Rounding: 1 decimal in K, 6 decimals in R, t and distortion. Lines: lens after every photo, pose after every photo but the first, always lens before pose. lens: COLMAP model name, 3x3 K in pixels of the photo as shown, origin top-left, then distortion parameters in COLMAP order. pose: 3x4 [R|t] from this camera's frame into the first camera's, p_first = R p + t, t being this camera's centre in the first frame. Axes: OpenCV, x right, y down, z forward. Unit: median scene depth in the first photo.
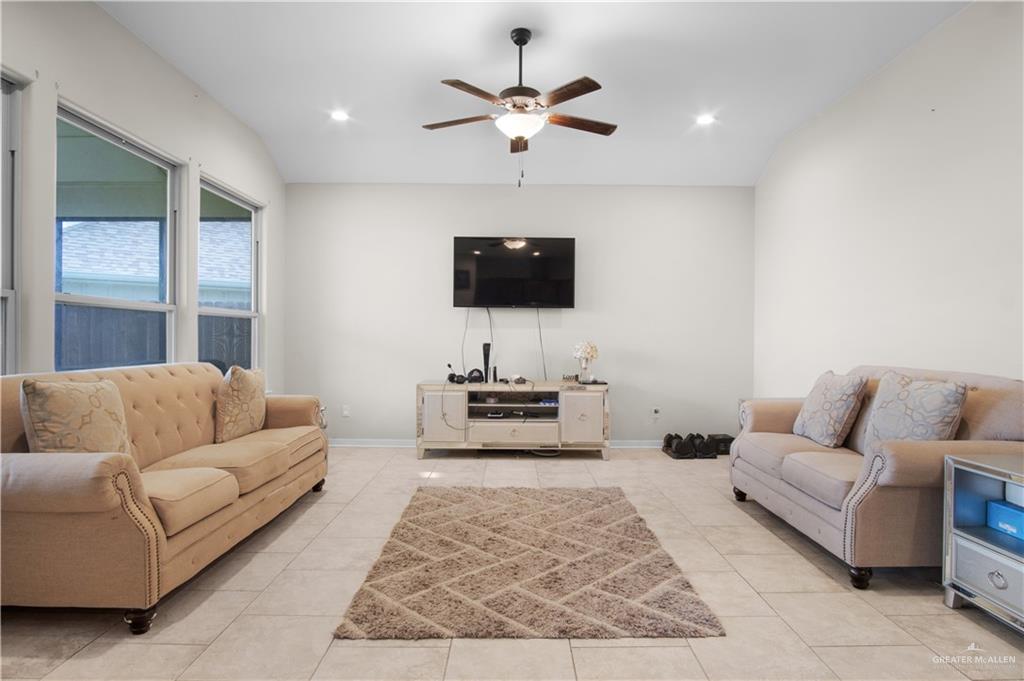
lens RADIAL K [[557.9, 0, 524.2], [0, 557.9, 337.9], [0, 0, 1]] dist [-0.034883, 0.009252]
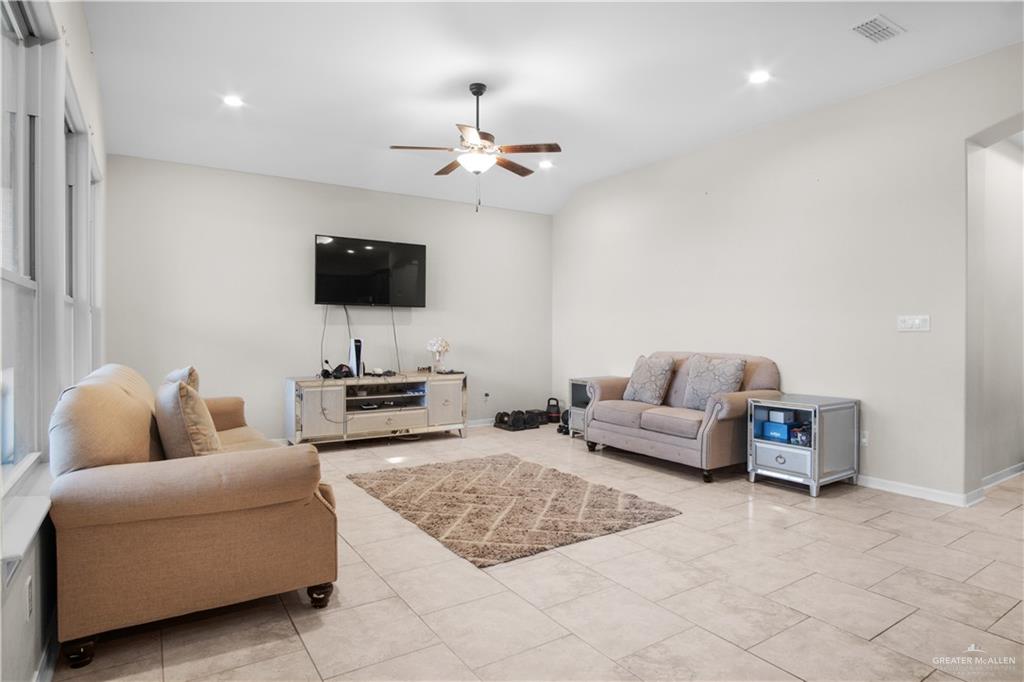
lens RADIAL K [[557.9, 0, 519.2], [0, 557.9, 339.2], [0, 0, 1]] dist [-0.034883, 0.009252]
pose [[0.842214, -0.010467, 0.539042, -0.667332], [0.004326, 0.999911, 0.012657, -0.006049], [-0.539126, -0.008328, 0.842184, -0.098076]]
